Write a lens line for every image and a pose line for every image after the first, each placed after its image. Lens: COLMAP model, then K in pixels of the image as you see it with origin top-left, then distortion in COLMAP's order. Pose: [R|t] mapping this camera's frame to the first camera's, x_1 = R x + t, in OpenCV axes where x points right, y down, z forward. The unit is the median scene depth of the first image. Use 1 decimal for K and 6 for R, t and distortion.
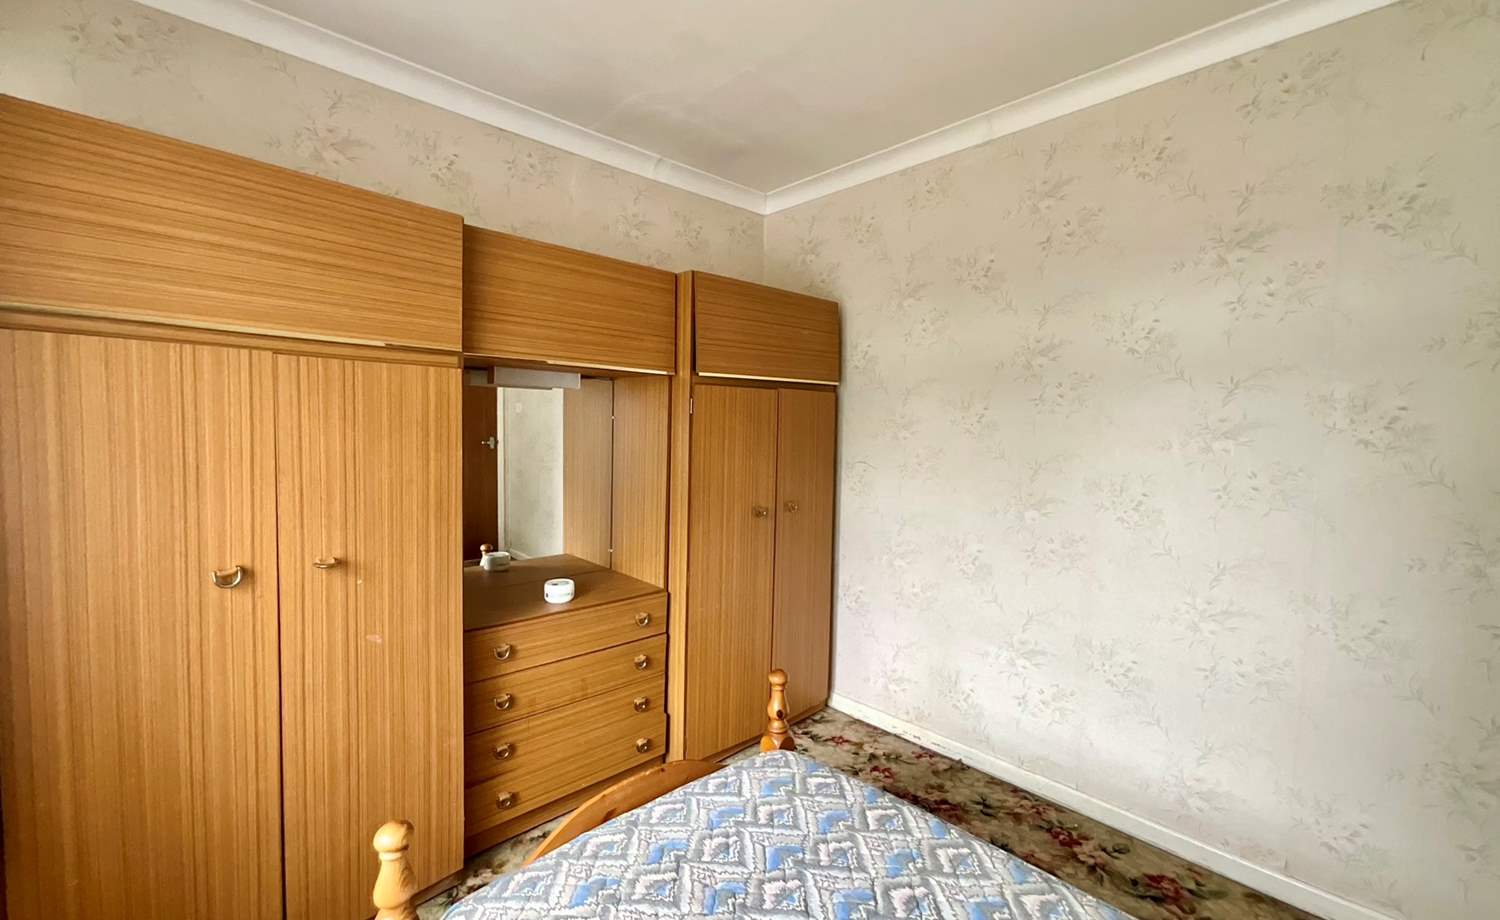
lens RADIAL K [[617.0, 0, 750.0], [0, 617.0, 460.0], [0, 0, 1]] dist [0.000368, 0.000072]
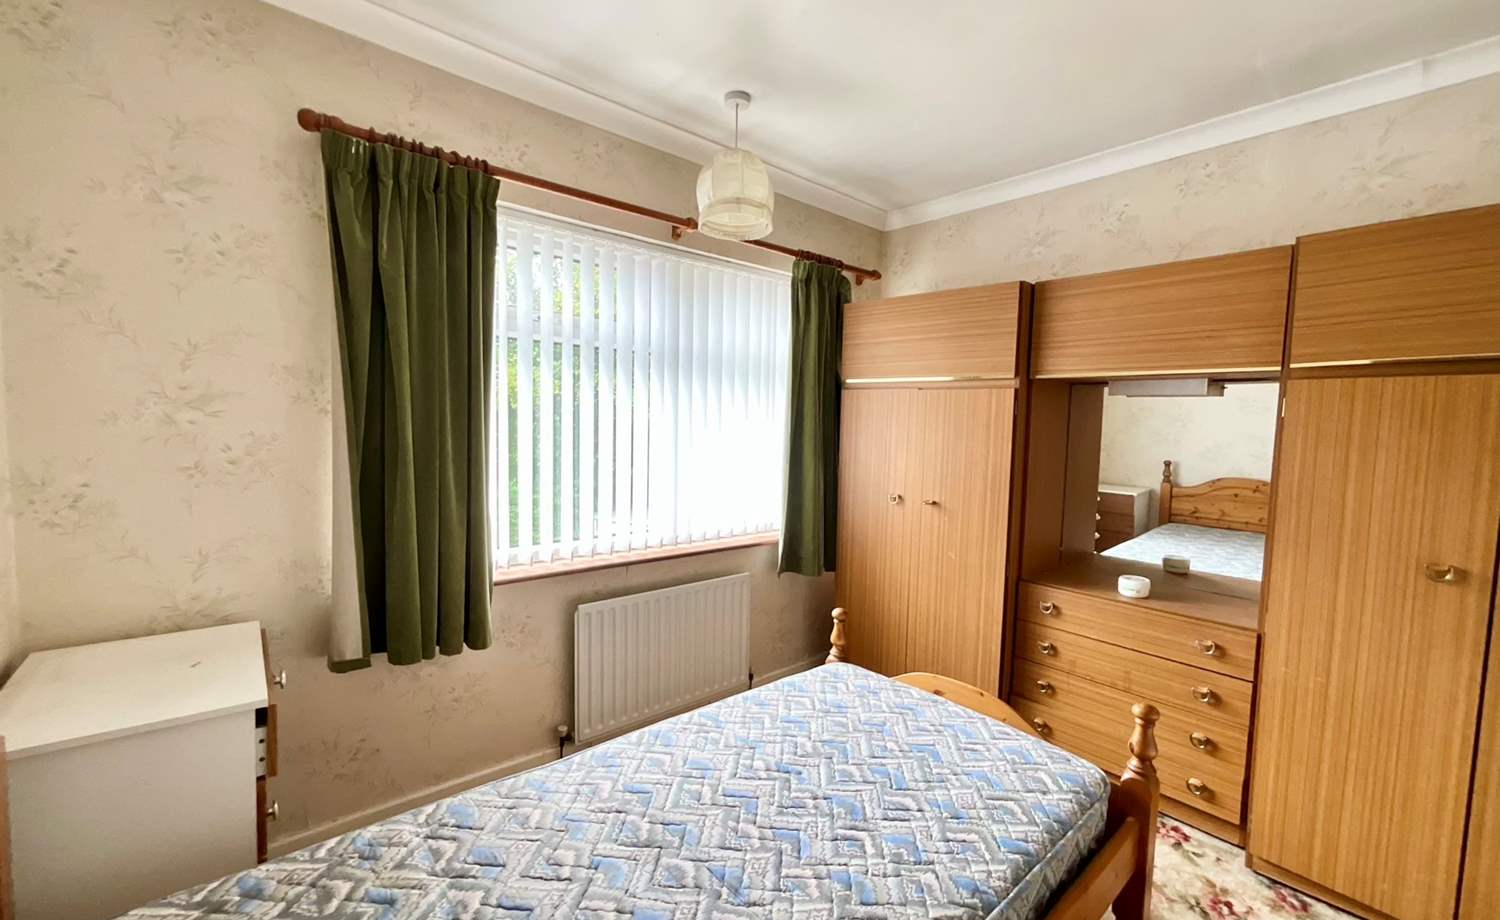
lens RADIAL K [[607.2, 0, 750.0], [0, 607.2, 460.0], [0, 0, 1]] dist [-0.001395, 0.000151]
pose [[-0.036729, 0.044144, -0.998350, 0.983827], [-0.087221, 0.995070, 0.047208, 0.006460], [0.995512, 0.088811, -0.032697, 0.470177]]
